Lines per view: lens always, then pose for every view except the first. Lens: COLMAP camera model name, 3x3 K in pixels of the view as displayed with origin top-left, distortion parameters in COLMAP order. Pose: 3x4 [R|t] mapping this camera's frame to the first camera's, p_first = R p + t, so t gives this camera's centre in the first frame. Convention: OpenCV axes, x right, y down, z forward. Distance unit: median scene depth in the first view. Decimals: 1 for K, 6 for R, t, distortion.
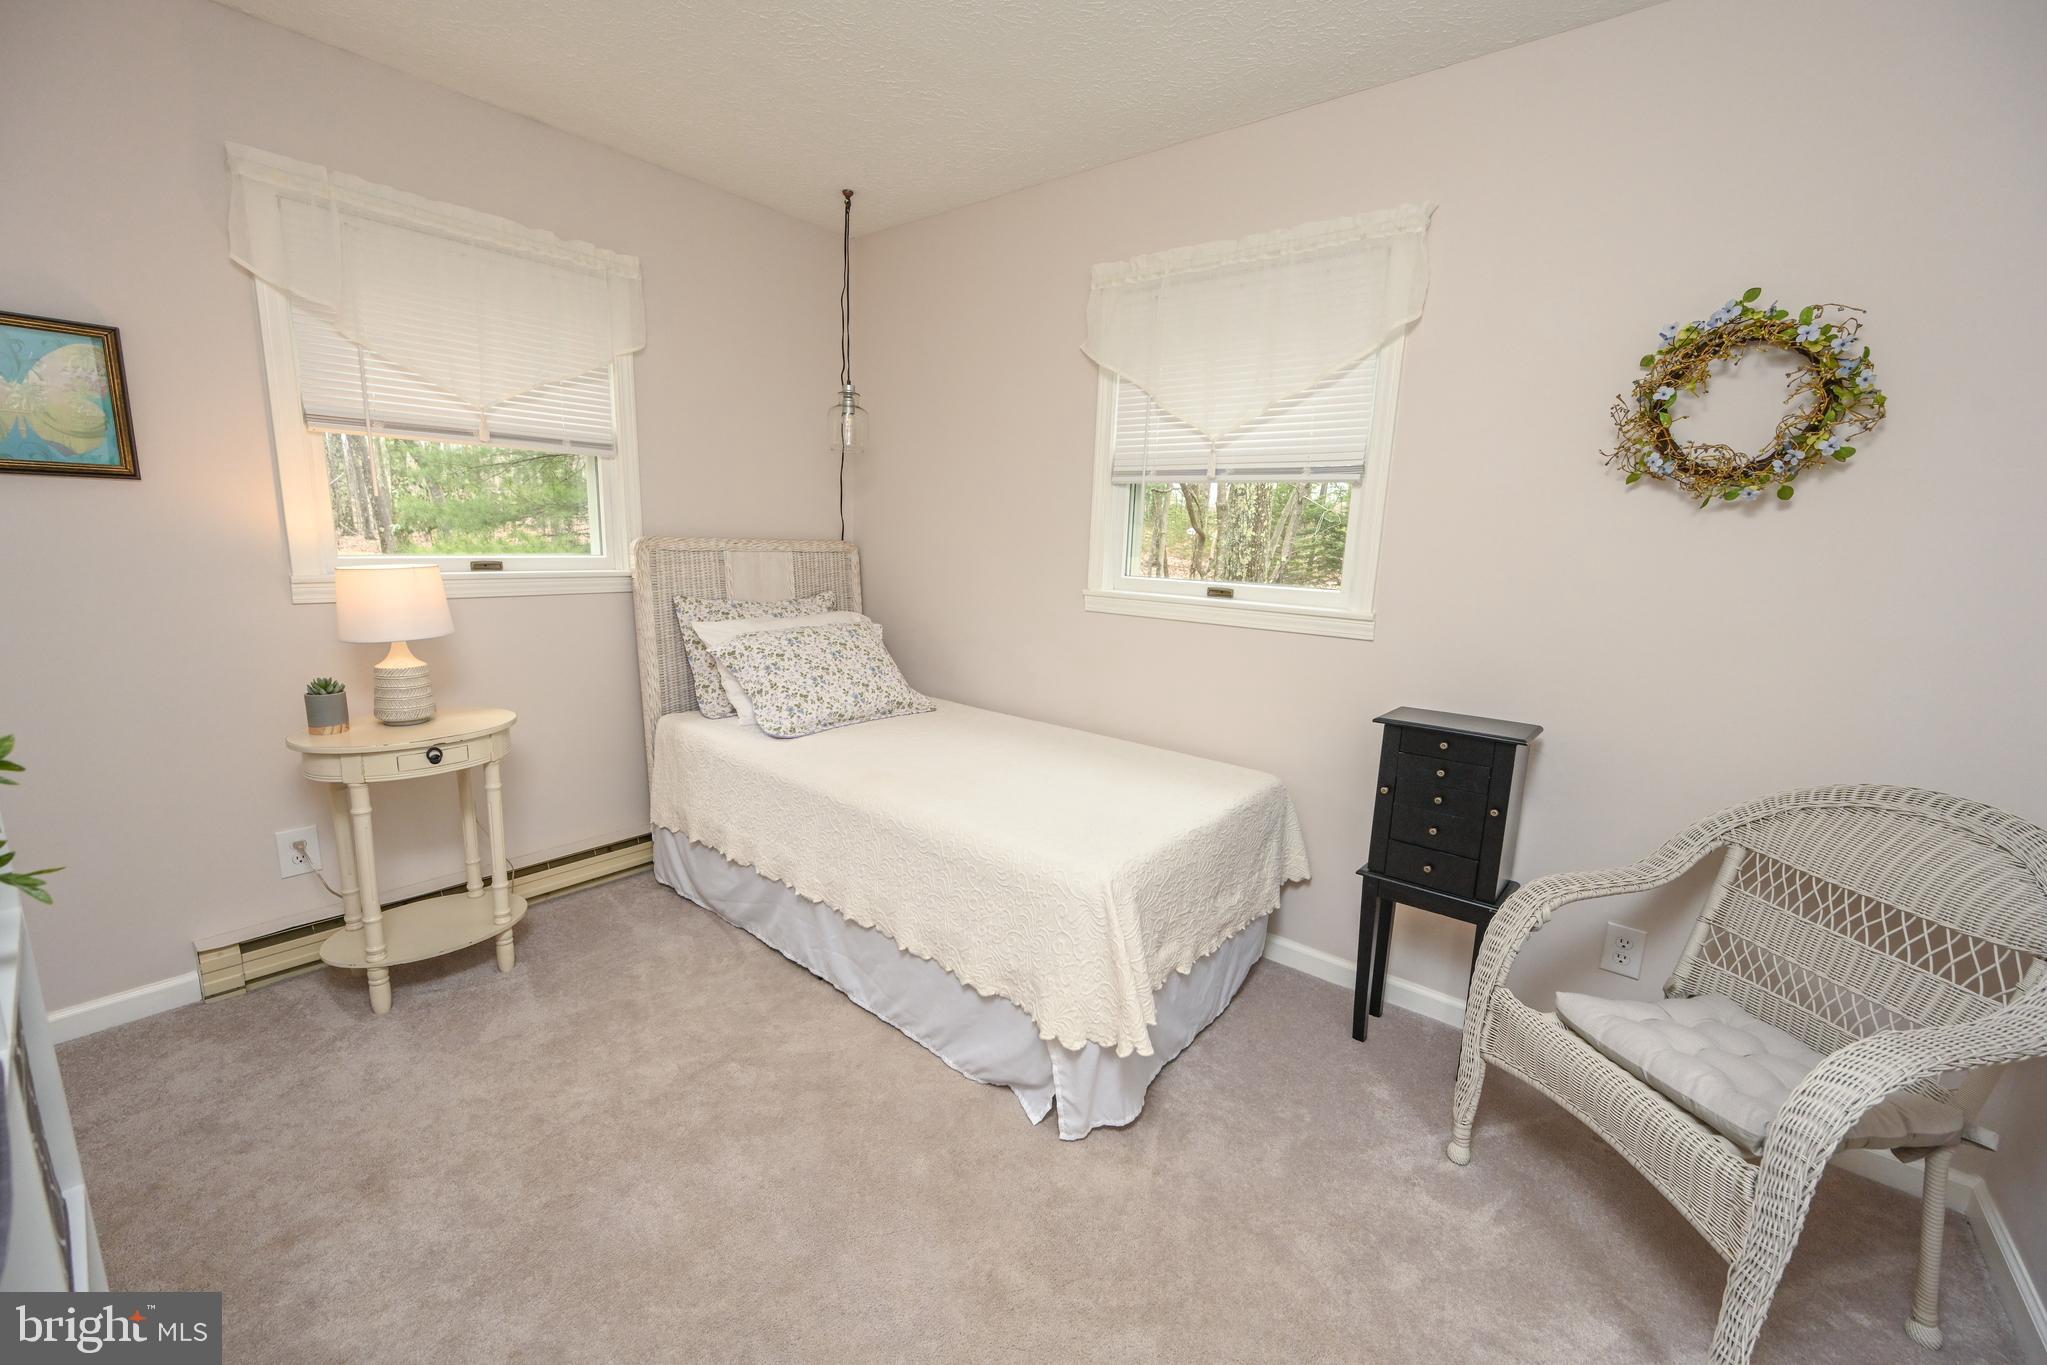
lens RADIAL K [[826.0, 0, 1021.3], [0, 826.0, 685.3], [0, 0, 1]] dist [-0.002474, -0.000082]
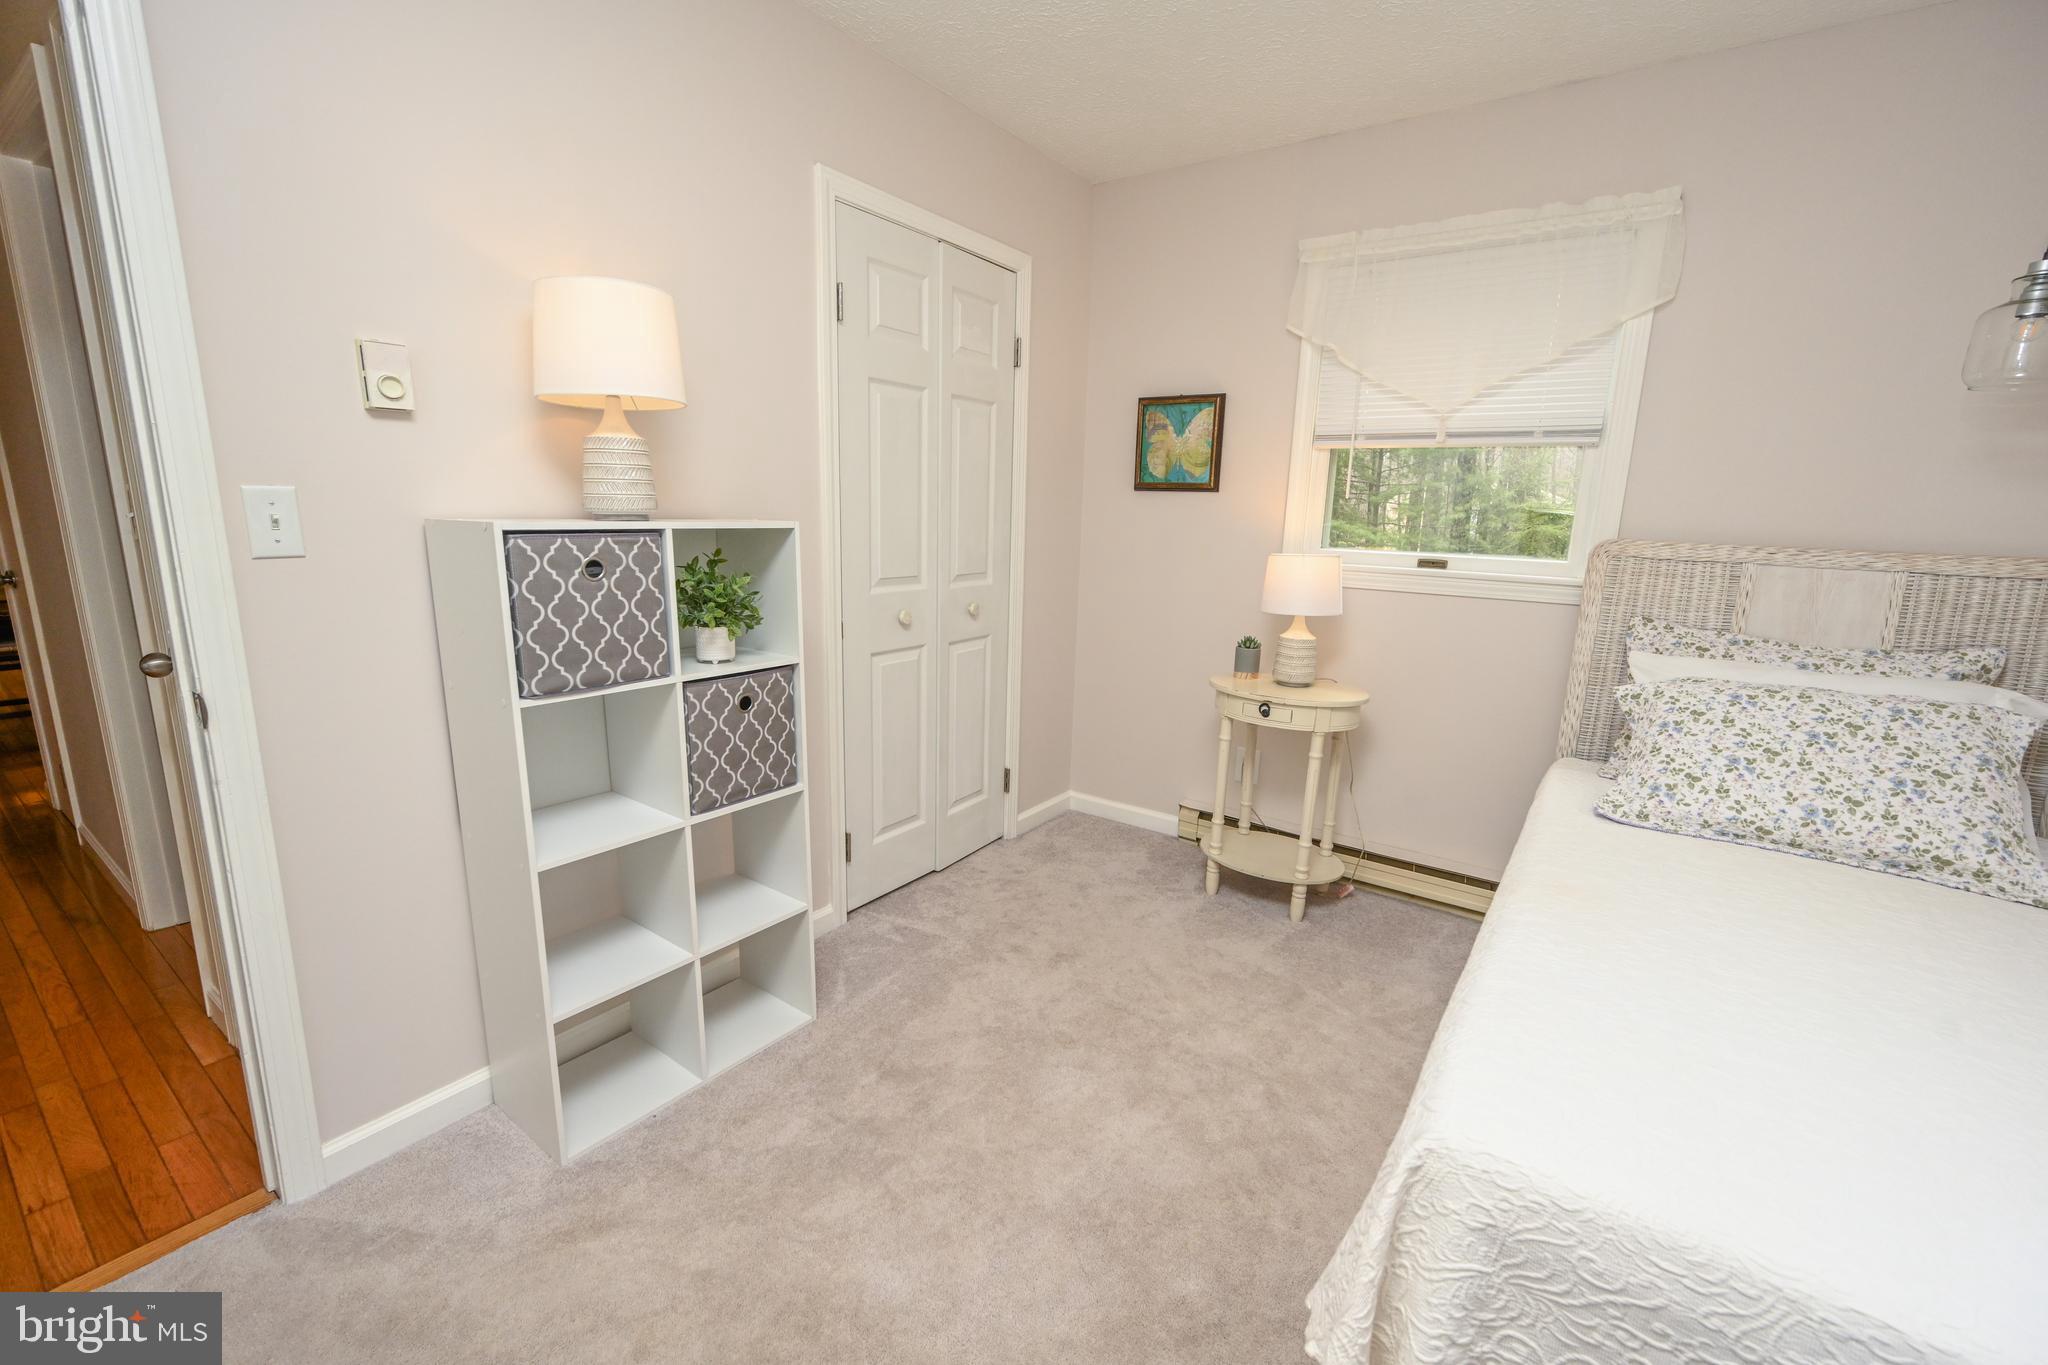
lens RADIAL K [[849.9, 0, 1019.4], [0, 849.9, 677.7], [0, 0, 1]] dist [-0.001052, 0.000320]
pose [[0.062763, 0.161485, -0.984877, 0.441030], [-0.214803, 0.965881, 0.144682, -0.057302], [0.974639, 0.202474, 0.095309, 0.485579]]
